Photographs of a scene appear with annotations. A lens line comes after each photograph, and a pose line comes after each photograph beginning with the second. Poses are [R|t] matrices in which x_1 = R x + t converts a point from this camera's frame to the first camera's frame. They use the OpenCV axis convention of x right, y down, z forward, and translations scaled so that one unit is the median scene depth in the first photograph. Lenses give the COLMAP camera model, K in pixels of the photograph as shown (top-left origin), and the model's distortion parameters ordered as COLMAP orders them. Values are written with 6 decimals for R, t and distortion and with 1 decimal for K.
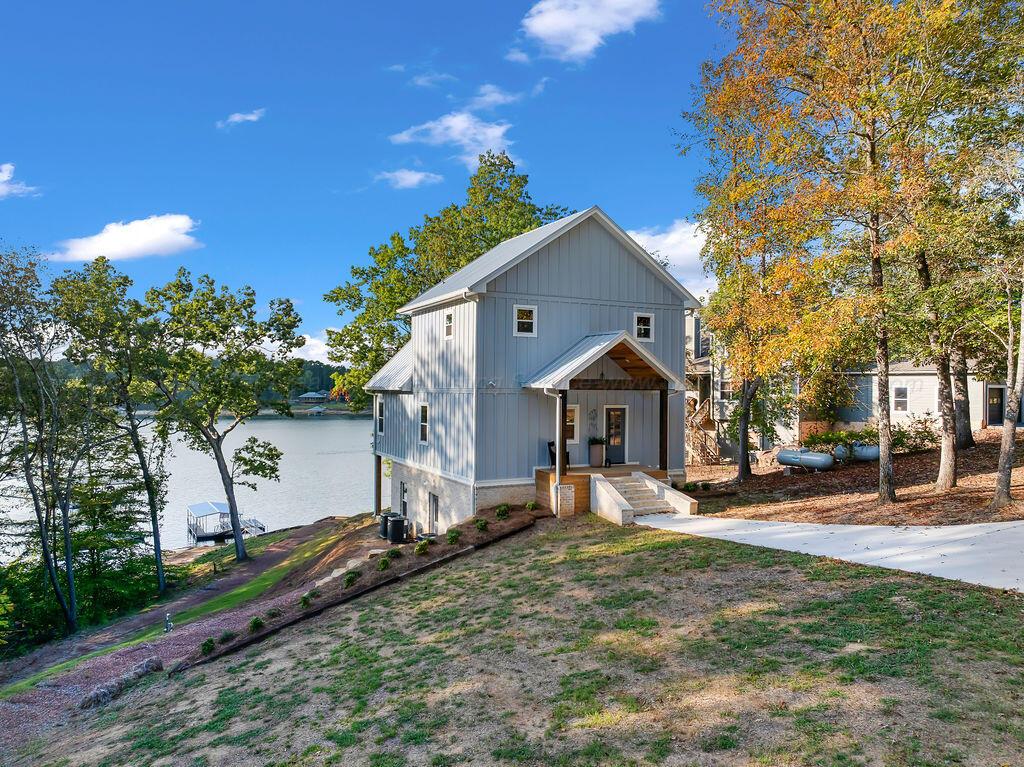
lens RADIAL K [[731.7, 0, 514.0], [0, 731.7, 379.3], [0, 0, 1]] dist [-0.046960, 0.012458]
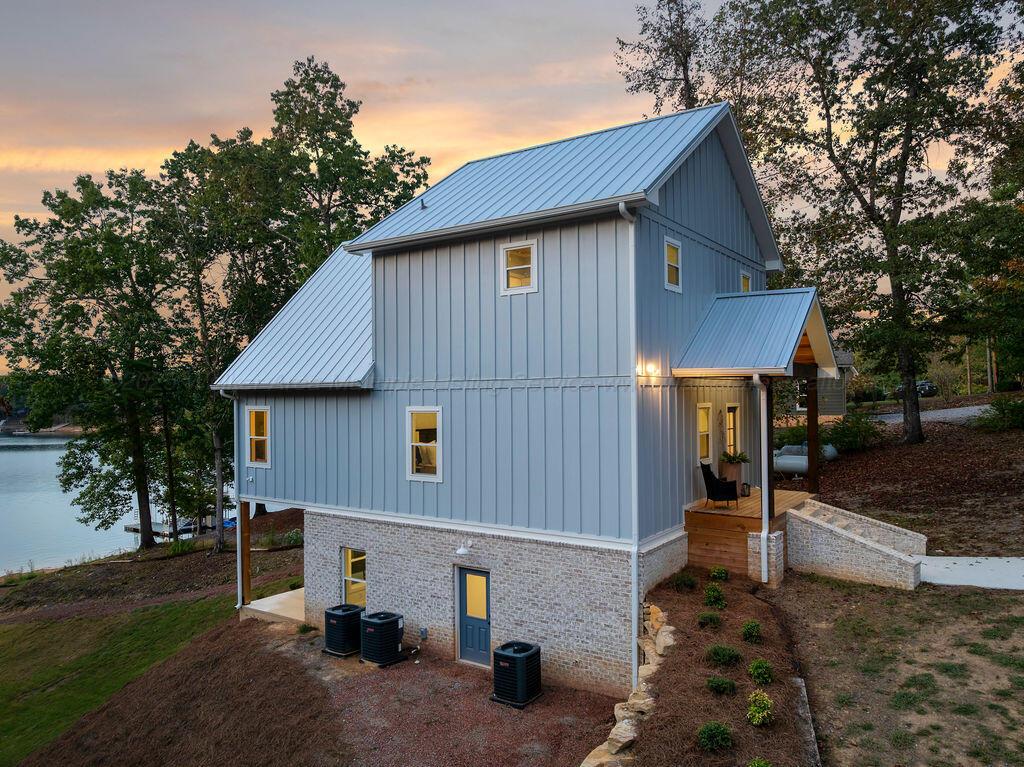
lens RADIAL K [[731.7, 0, 519.4], [0, 731.7, 382.4], [0, 0, 1]] dist [-0.046960, 0.012458]
pose [[0.871717, -0.007388, 0.489954, -0.366534], [0.010357, 0.999941, -0.003349, 0.016211], [-0.489900, 0.007993, 0.871742, 0.506849]]
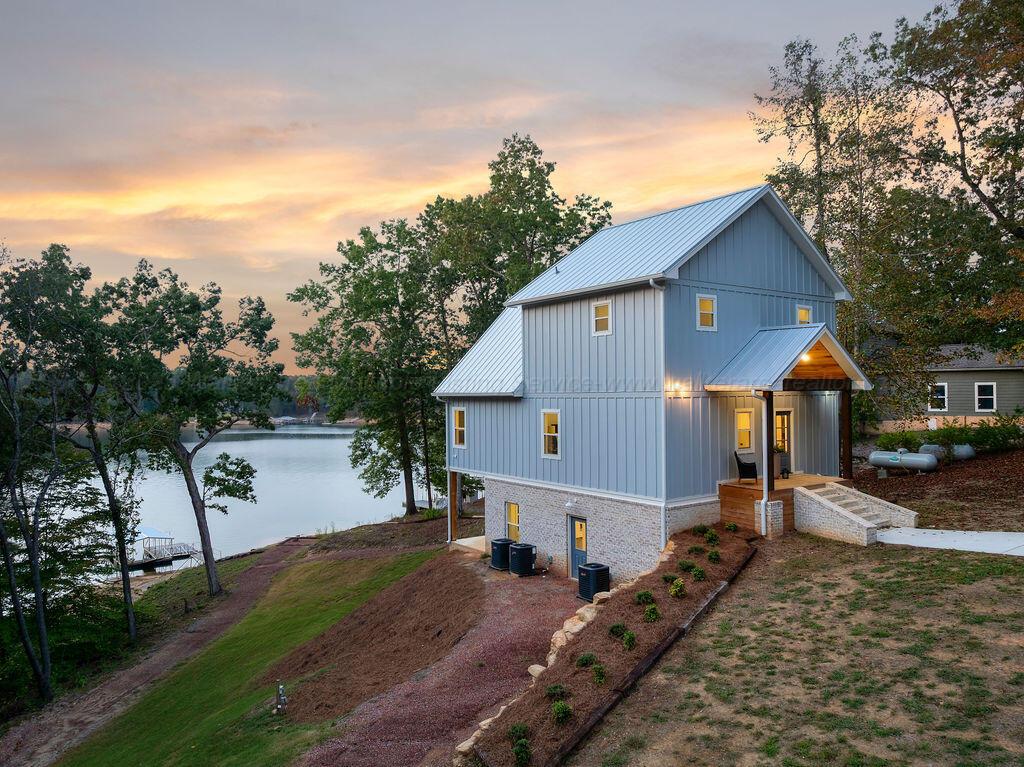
lens RADIAL K [[731.7, 0, 511.3], [0, 731.7, 382.9], [0, 0, 1]] dist [-0.046960, 0.012458]
pose [[0.988589, -0.014323, 0.149954, -0.323037], [0.014716, 0.999891, -0.001510, 0.000915], [-0.149916, 0.003700, 0.988692, 0.171269]]
